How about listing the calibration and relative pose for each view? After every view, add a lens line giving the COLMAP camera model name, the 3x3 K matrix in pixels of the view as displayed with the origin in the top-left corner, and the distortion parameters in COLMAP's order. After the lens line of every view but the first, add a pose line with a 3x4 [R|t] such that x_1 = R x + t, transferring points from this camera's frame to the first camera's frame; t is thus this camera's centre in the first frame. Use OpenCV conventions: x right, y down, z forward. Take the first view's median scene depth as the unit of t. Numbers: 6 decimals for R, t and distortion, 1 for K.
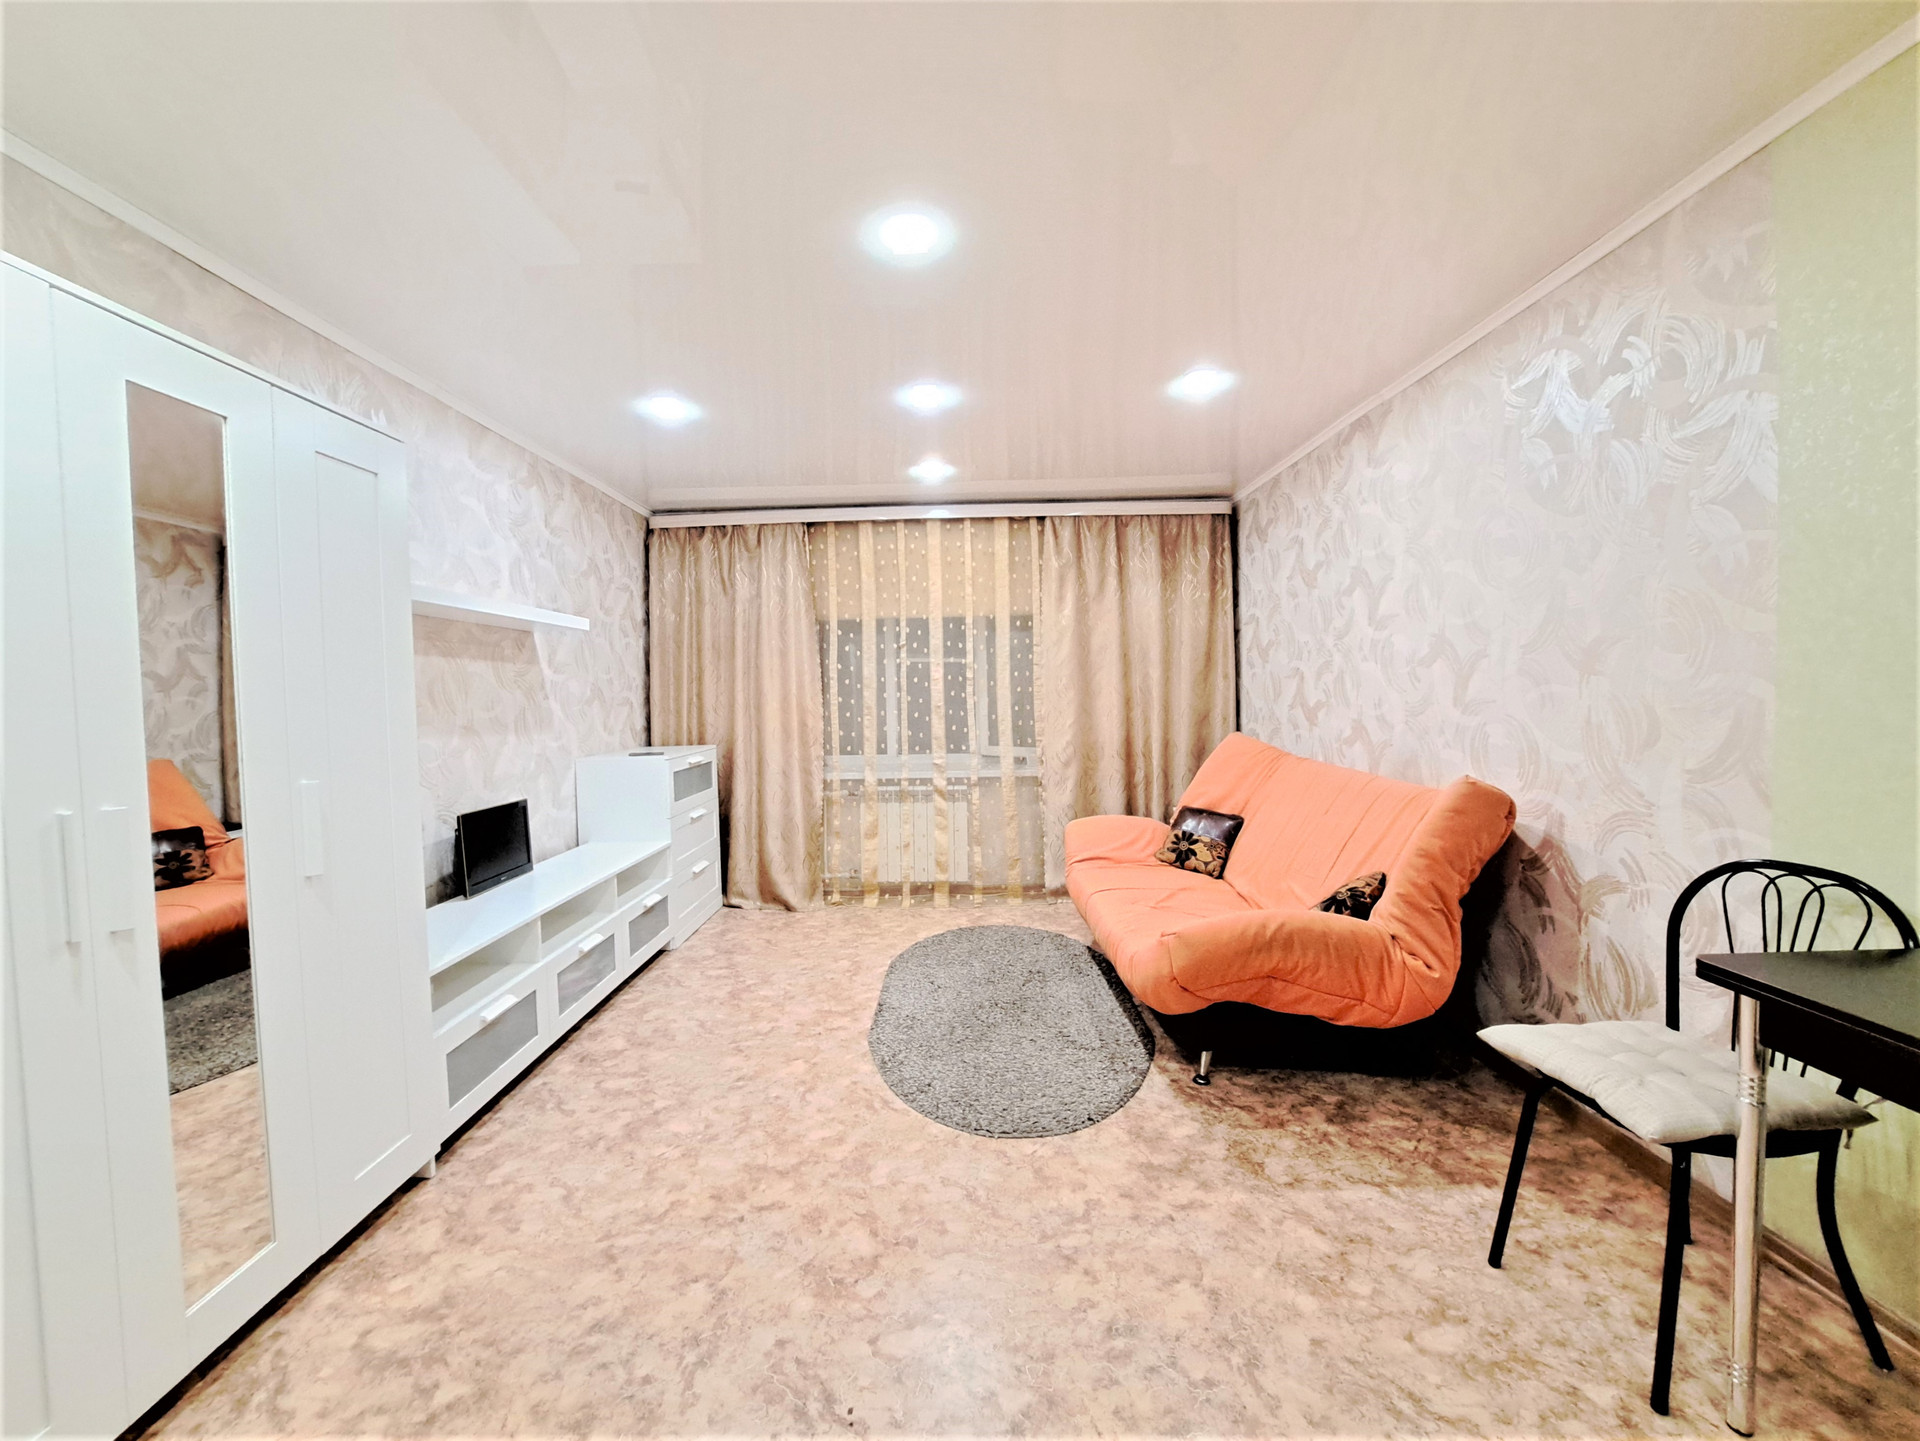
lens RADIAL K [[783.2, 0, 937.7], [0, 783.2, 716.1], [0, 0, 1]] dist [-0.013573, -0.000221]
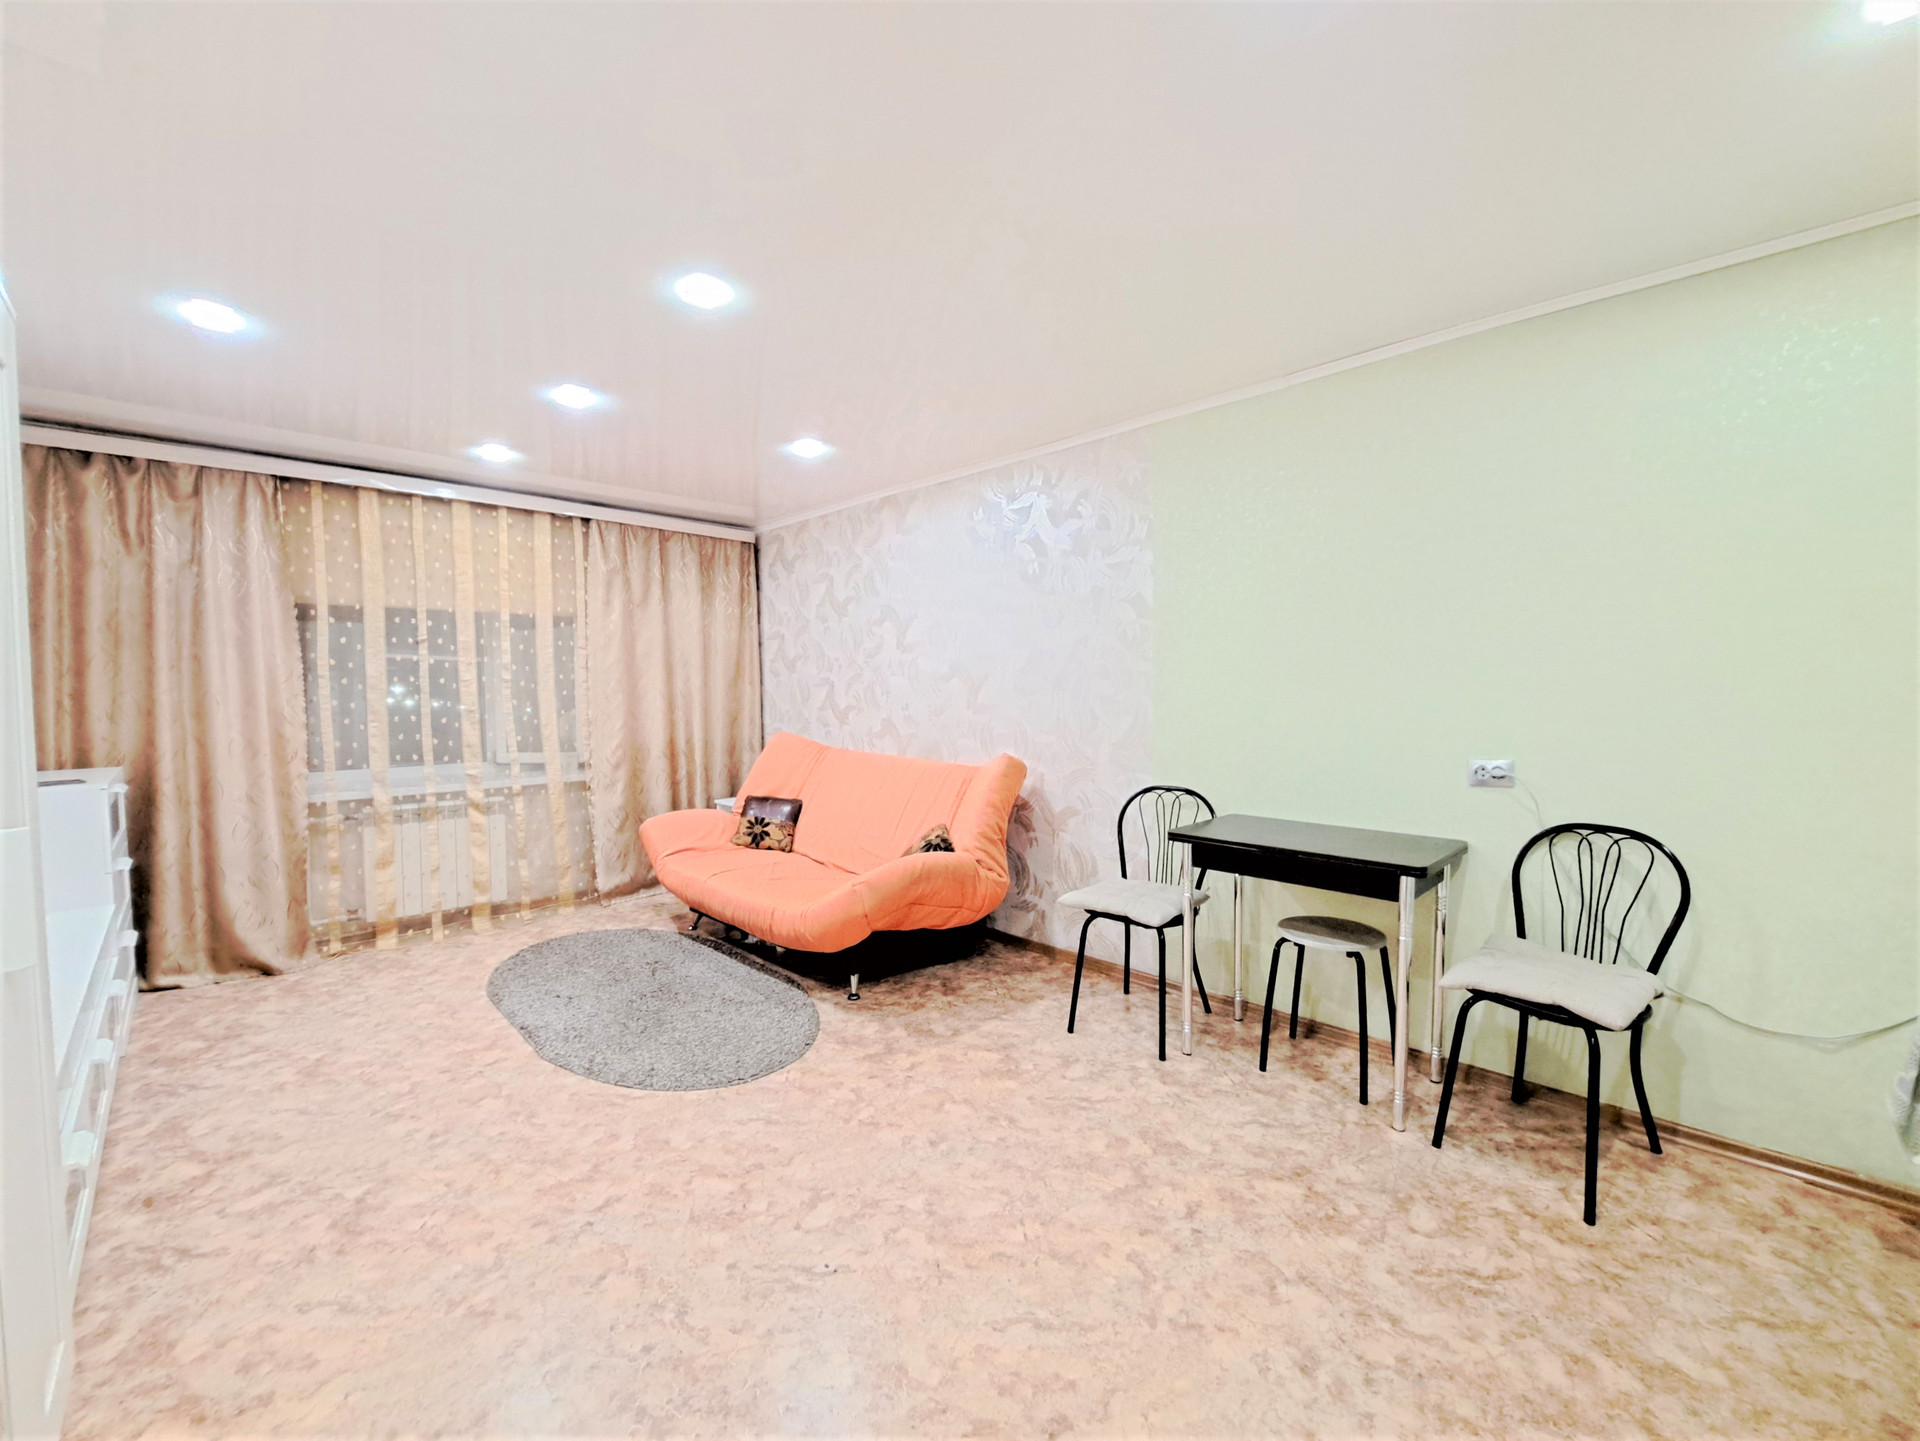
lens RADIAL K [[783.2, 0, 937.7], [0, 783.2, 716.1], [0, 0, 1]] dist [-0.013573, -0.000221]
pose [[0.707084, -0.010781, 0.707048, -0.288077], [0.012017, 0.999923, 0.003230, -0.002758], [-0.707028, 0.006212, 0.707159, -0.013840]]
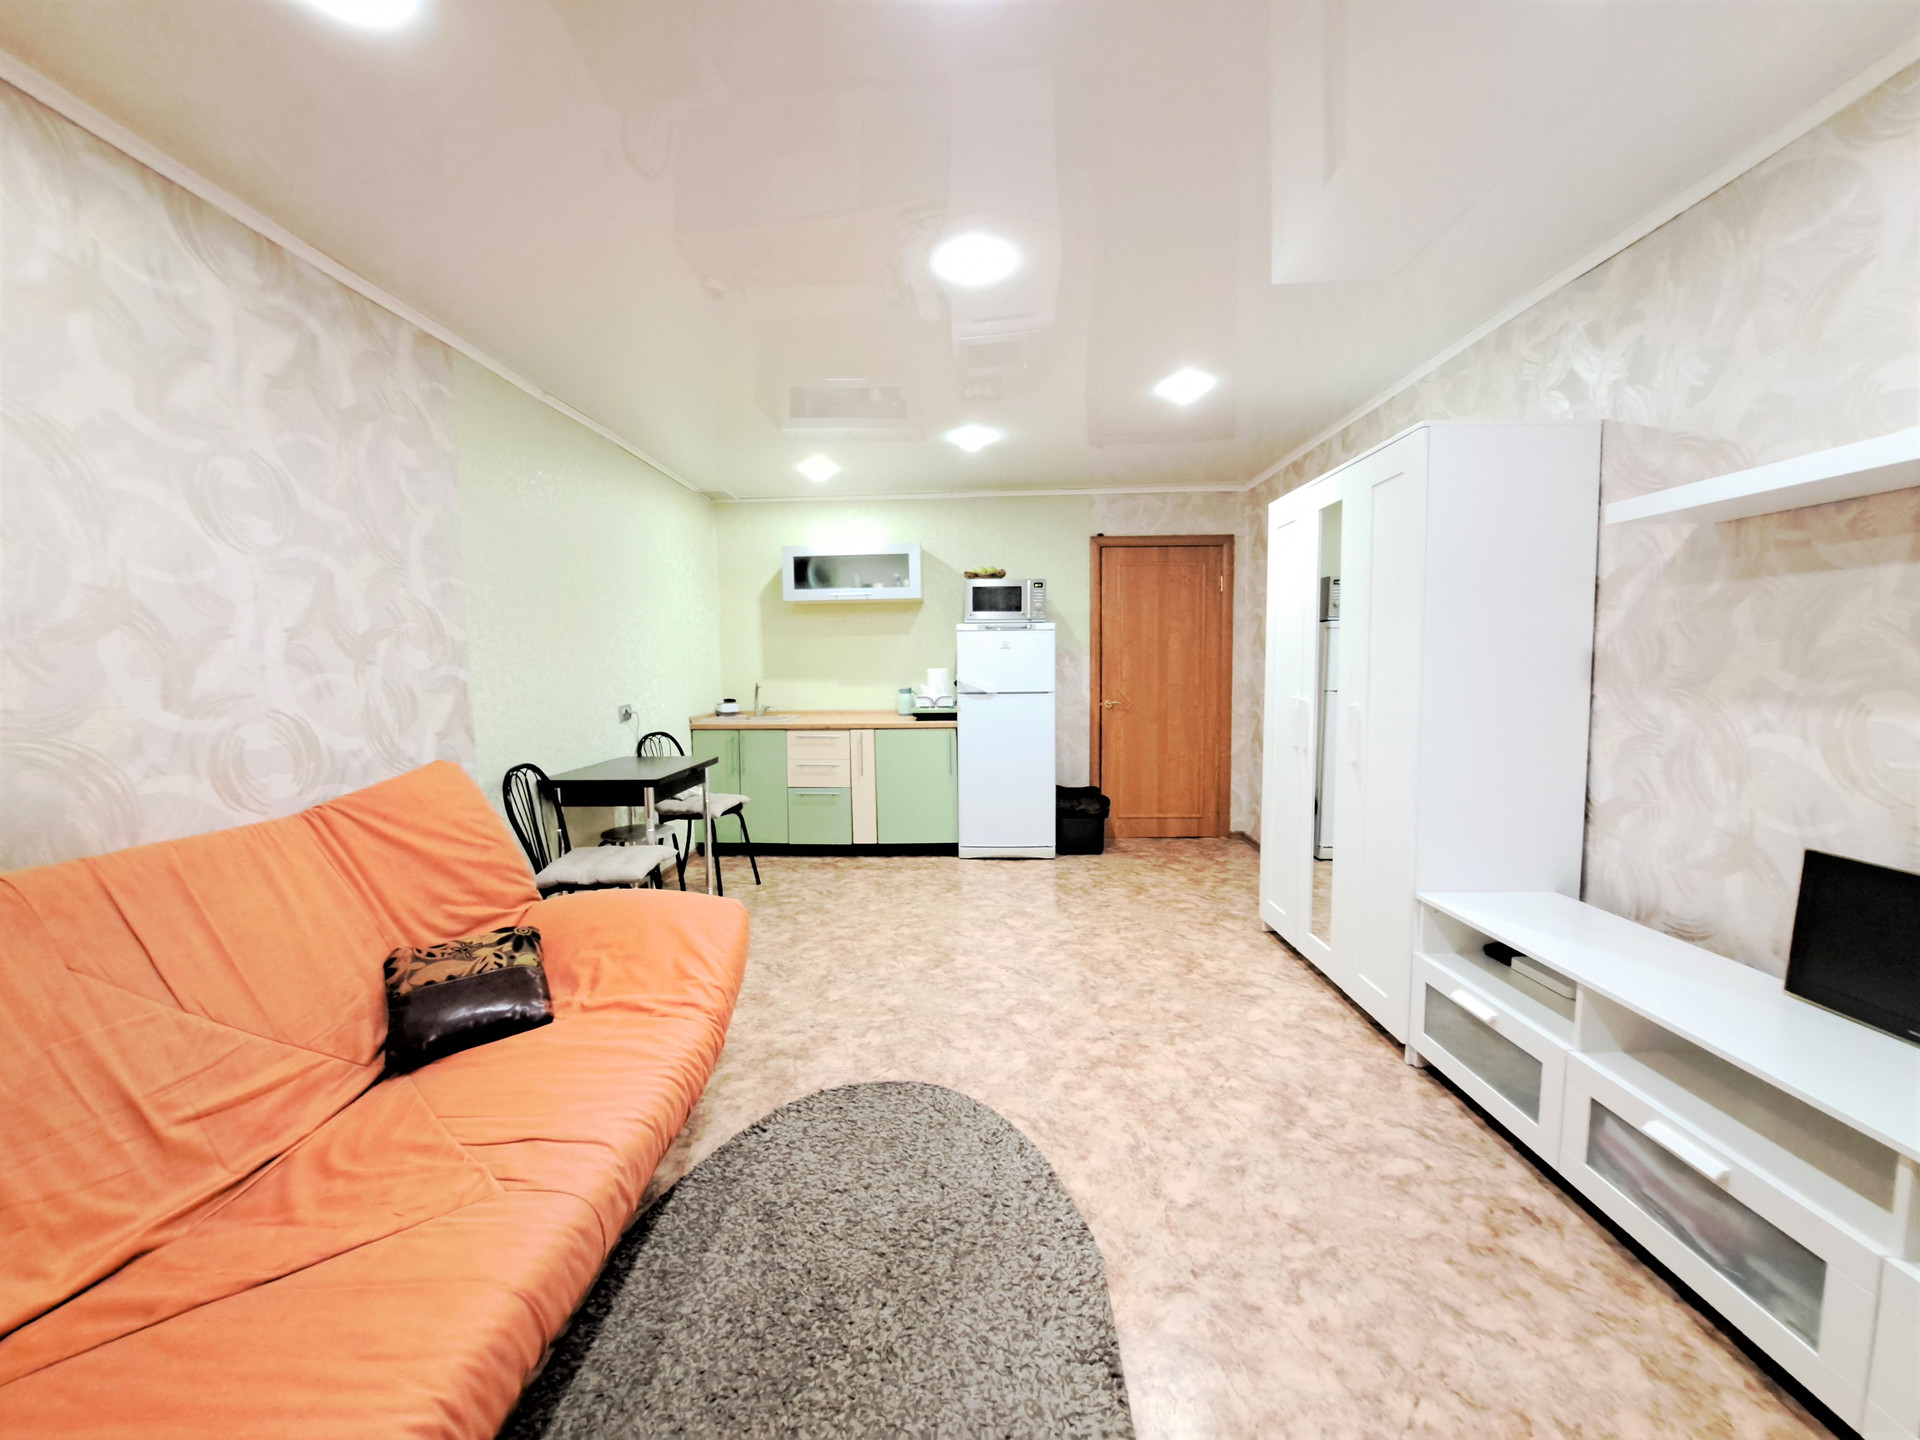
lens RADIAL K [[764.7, 0, 935.9], [0, 764.7, 716.7], [0, 0, 1]] dist [-0.016500, -0.000446]
pose [[-0.999029, 0.029860, 0.032398, 0.001631], [0.032929, 0.994565, 0.098768, -0.029960], [-0.029273, 0.099739, -0.994583, 1.049631]]
